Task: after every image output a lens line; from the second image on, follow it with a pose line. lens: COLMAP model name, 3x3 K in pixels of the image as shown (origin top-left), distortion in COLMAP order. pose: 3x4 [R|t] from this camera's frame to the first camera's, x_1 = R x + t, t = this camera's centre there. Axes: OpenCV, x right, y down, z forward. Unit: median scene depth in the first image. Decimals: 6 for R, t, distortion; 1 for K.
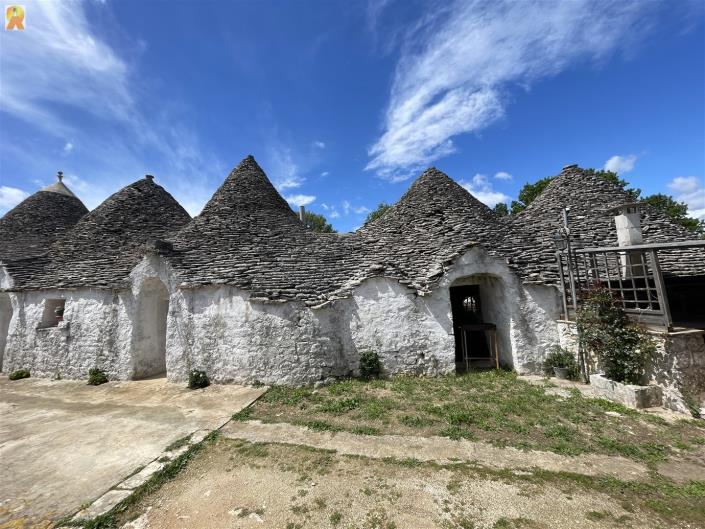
lens RADIAL K [[283.4, 0, 354.9], [0, 283.4, 260.8], [0, 0, 1]] dist [-0.002347, 0.000084]
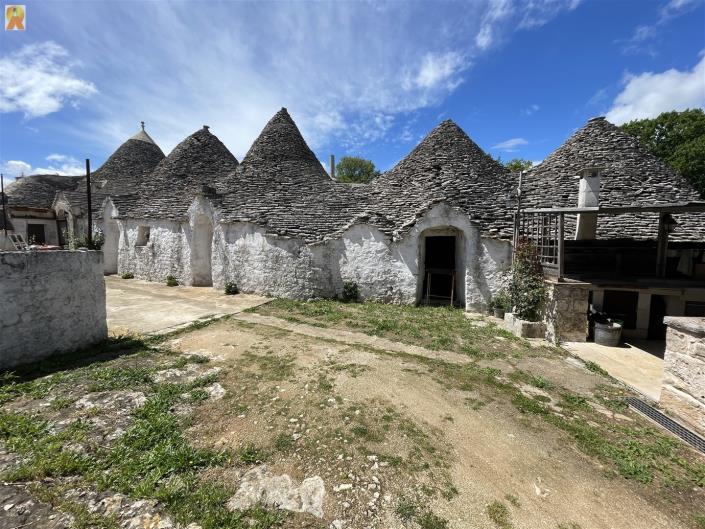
lens RADIAL K [[283.4, 0, 354.9], [0, 283.4, 260.8], [0, 0, 1]] dist [-0.002347, 0.000084]
pose [[0.978684, 0.085849, -0.186568, 0.297648], [-0.049925, 0.980640, 0.189349, -0.016637], [0.199212, -0.175999, 0.964022, -0.214623]]
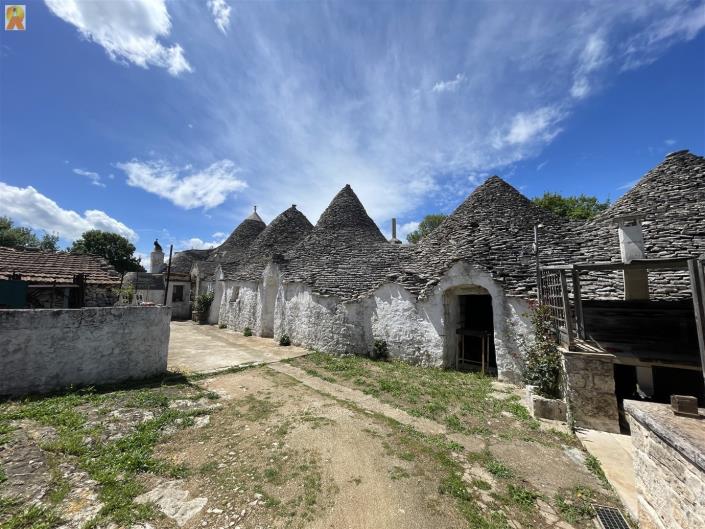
lens RADIAL K [[283.4, 0, 354.9], [0, 283.4, 260.8], [0, 0, 1]] dist [-0.002347, 0.000084]
pose [[0.859141, 0.009956, -0.511642, 0.609812], [-0.009810, 0.999947, 0.002987, -0.046633], [0.511645, 0.002453, 0.859193, -0.186525]]
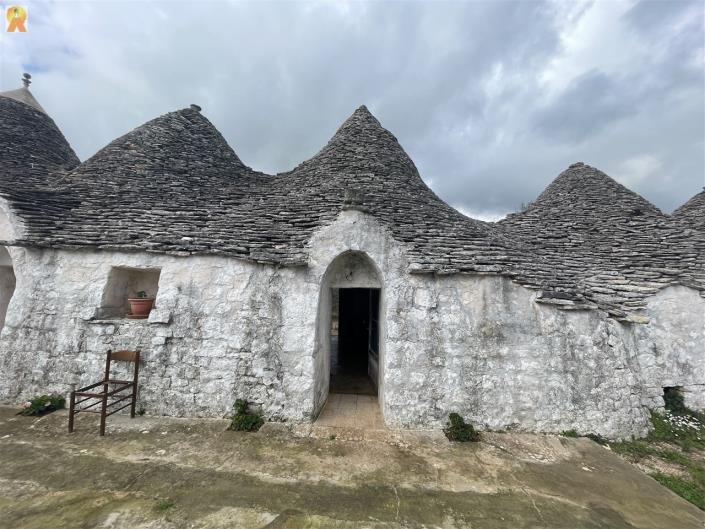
lens RADIAL K [[283.4, 0, 354.9], [0, 283.4, 260.8], [0, 0, 1]] dist [-0.002347, 0.000084]
pose [[0.972521, 0.107085, 0.206727, -0.937211], [-0.108799, 0.994059, -0.003093, 0.093427], [-0.205830, -0.019484, 0.978394, 0.454358]]
